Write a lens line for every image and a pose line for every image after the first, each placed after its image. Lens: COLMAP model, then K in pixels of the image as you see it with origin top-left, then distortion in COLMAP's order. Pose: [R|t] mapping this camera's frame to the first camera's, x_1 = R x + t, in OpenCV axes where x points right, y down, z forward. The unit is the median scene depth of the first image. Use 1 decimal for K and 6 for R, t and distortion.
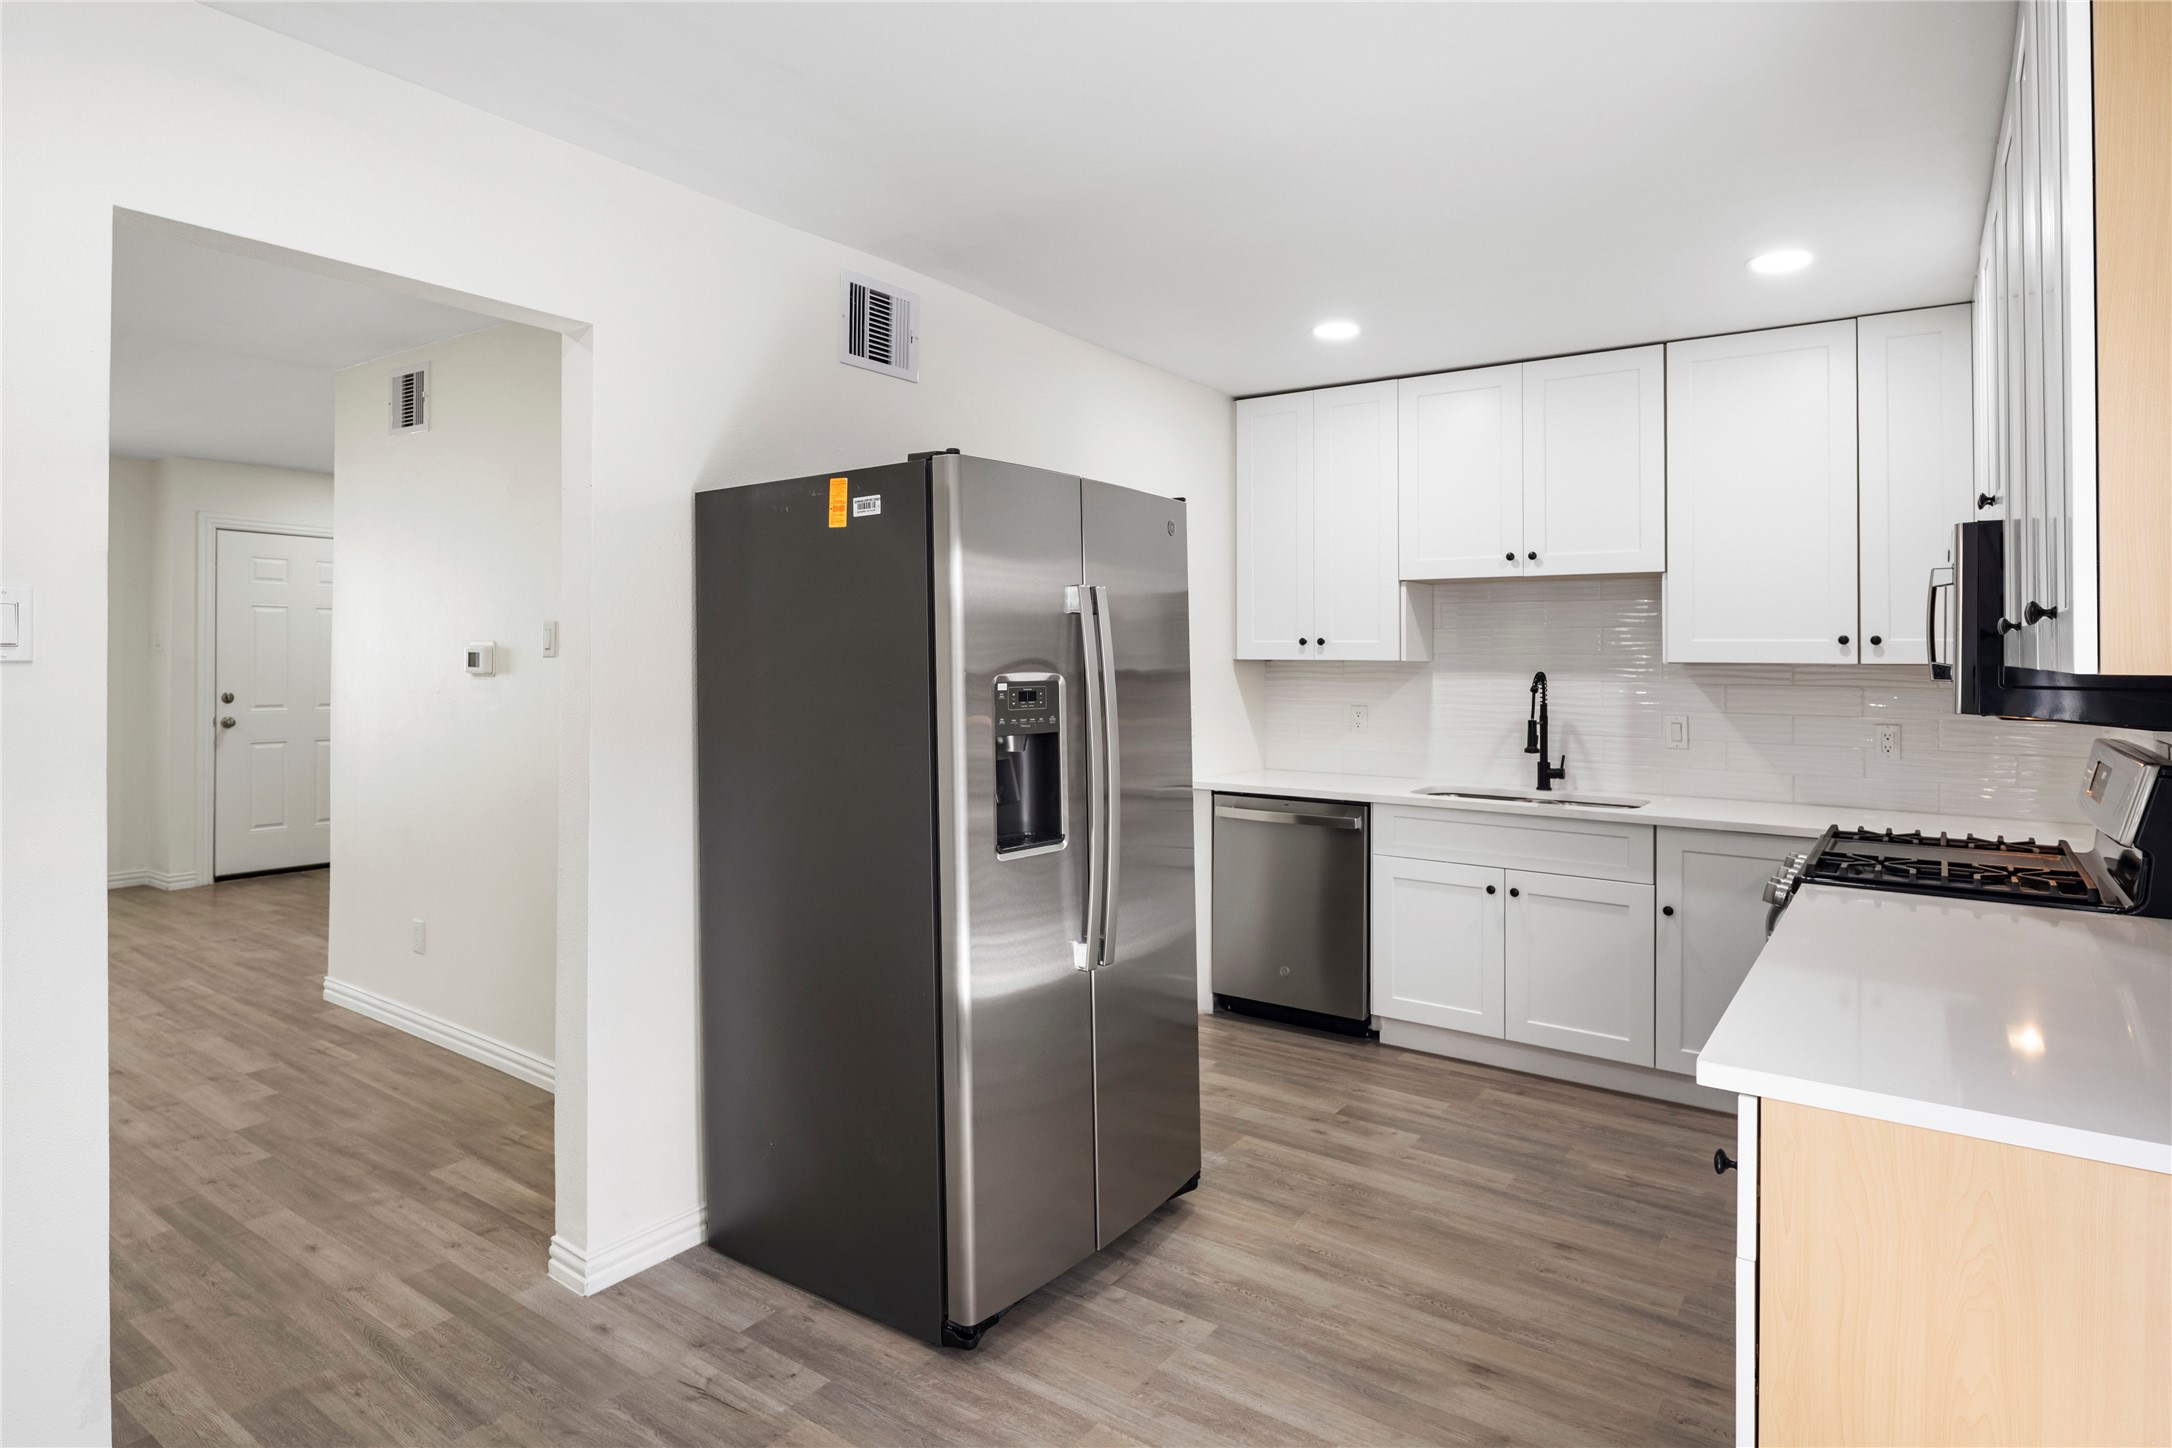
lens RADIAL K [[1179.8, 0, 1027.3], [0, 1179.8, 652.9], [0, 0, 1]] dist [0.002709, -0.007512]
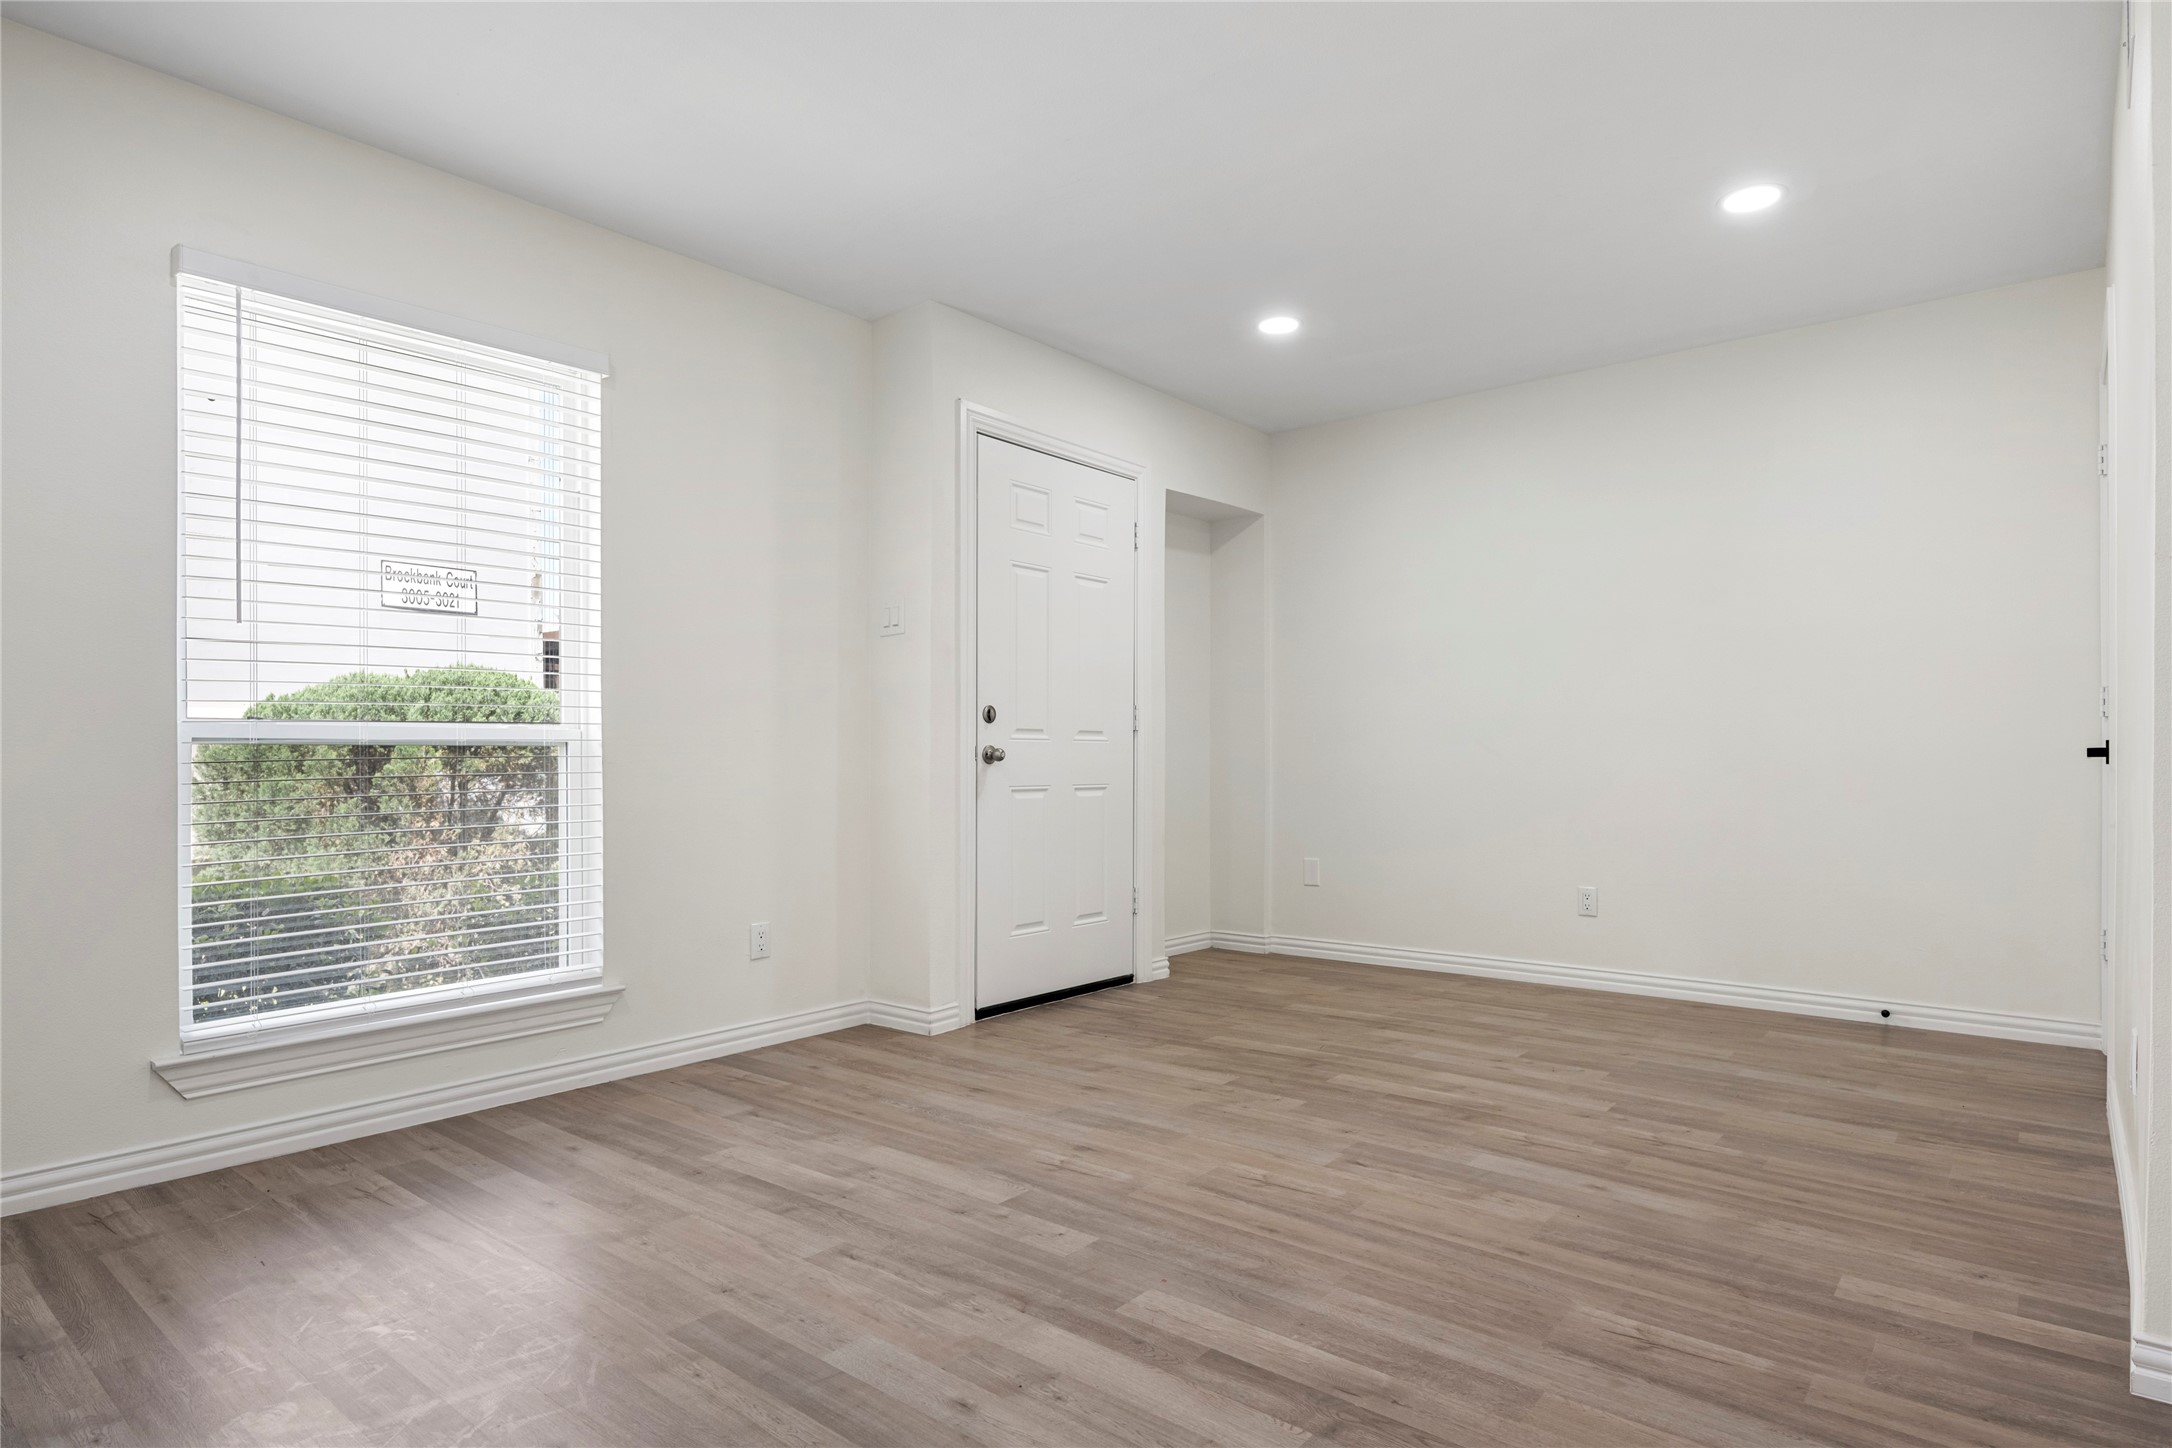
lens RADIAL K [[1179.8, 0, 1086.8], [0, 1179.8, 742.8], [0, 0, 1]] dist [0.002709, -0.007512]
pose [[0.997619, -0.005580, -0.068745, -0.597452], [0.004811, 0.999924, -0.011349, 0.061193], [0.068803, 0.010992, 0.997570, 0.408856]]
